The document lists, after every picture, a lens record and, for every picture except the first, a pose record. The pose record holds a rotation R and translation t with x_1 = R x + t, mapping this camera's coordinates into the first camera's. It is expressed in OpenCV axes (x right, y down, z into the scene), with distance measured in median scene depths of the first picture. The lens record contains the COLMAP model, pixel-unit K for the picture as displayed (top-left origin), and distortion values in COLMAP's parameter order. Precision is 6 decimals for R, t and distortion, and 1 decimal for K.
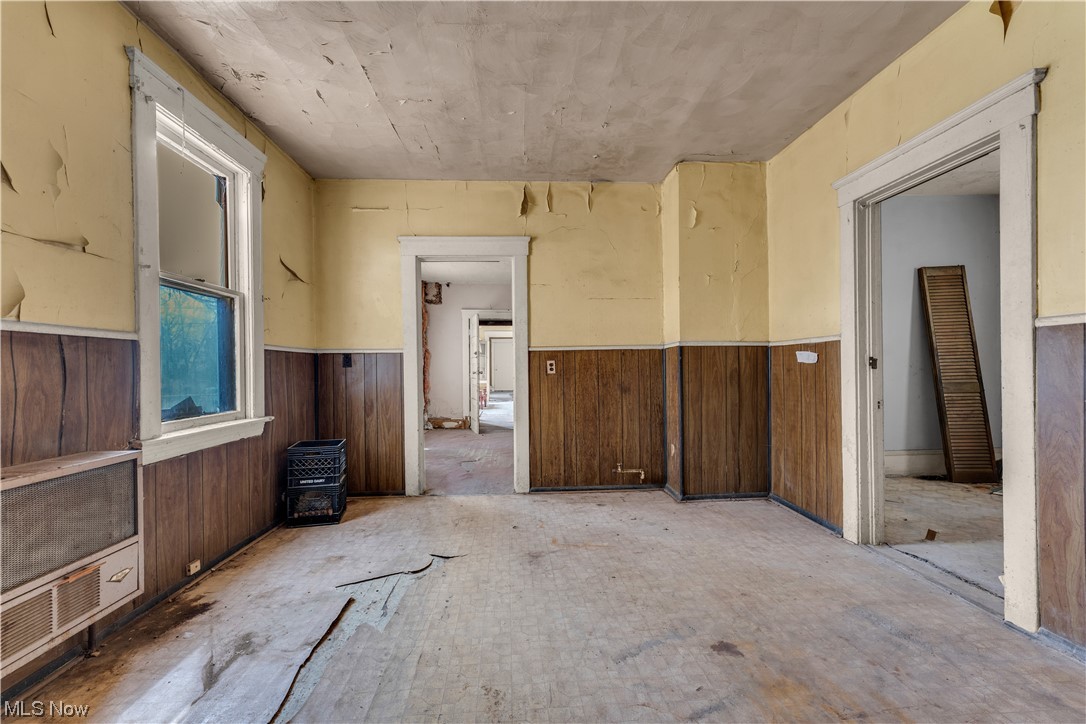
lens RADIAL K [[438.3, 0, 534.9], [0, 438.3, 367.1], [0, 0, 1]] dist [-0.004041, -0.000184]
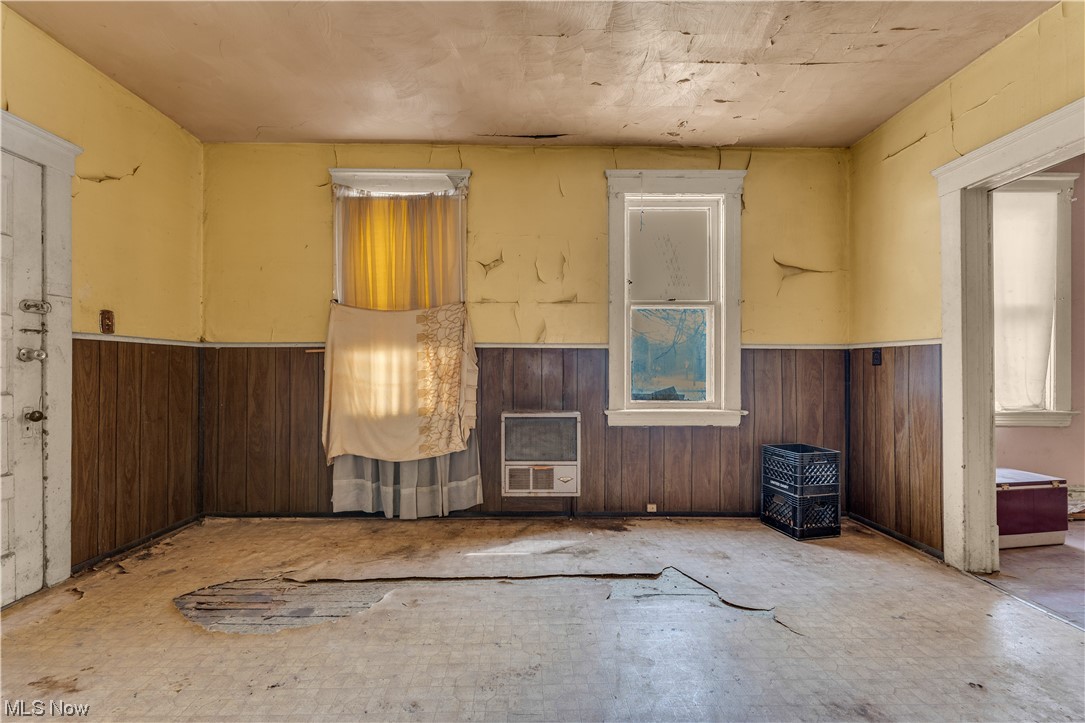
lens RADIAL K [[434.3, 0, 537.0], [0, 434.3, 367.0], [0, 0, 1]] dist [0.001981, 0.000006]
pose [[-0.034969, 0.007533, -0.999360, 0.633351], [-0.001456, 0.999970, 0.007589, -0.003387], [0.999387, 0.001721, -0.034957, 0.694565]]
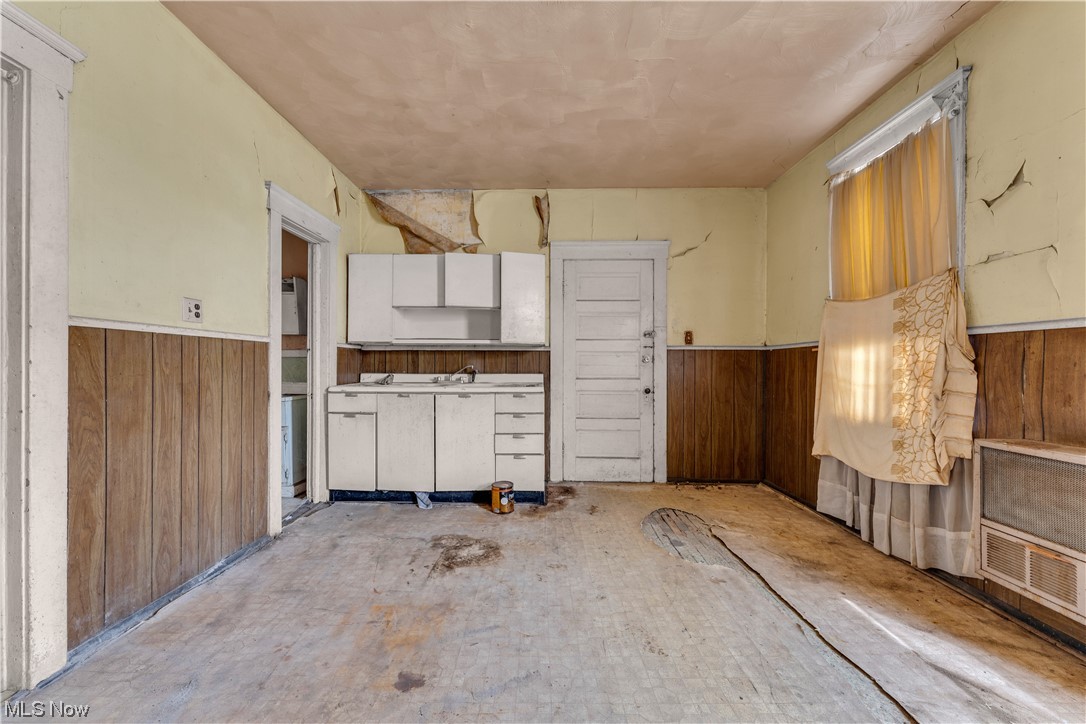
lens RADIAL K [[438.3, 0, 534.9], [0, 438.3, 367.1], [0, 0, 1]] dist [-0.004041, -0.000184]
pose [[-0.997642, 0.009422, 0.067984, 0.087650], [0.009627, 0.999950, 0.002685, 0.001950], [-0.067955, 0.003333, -0.997683, 1.425556]]
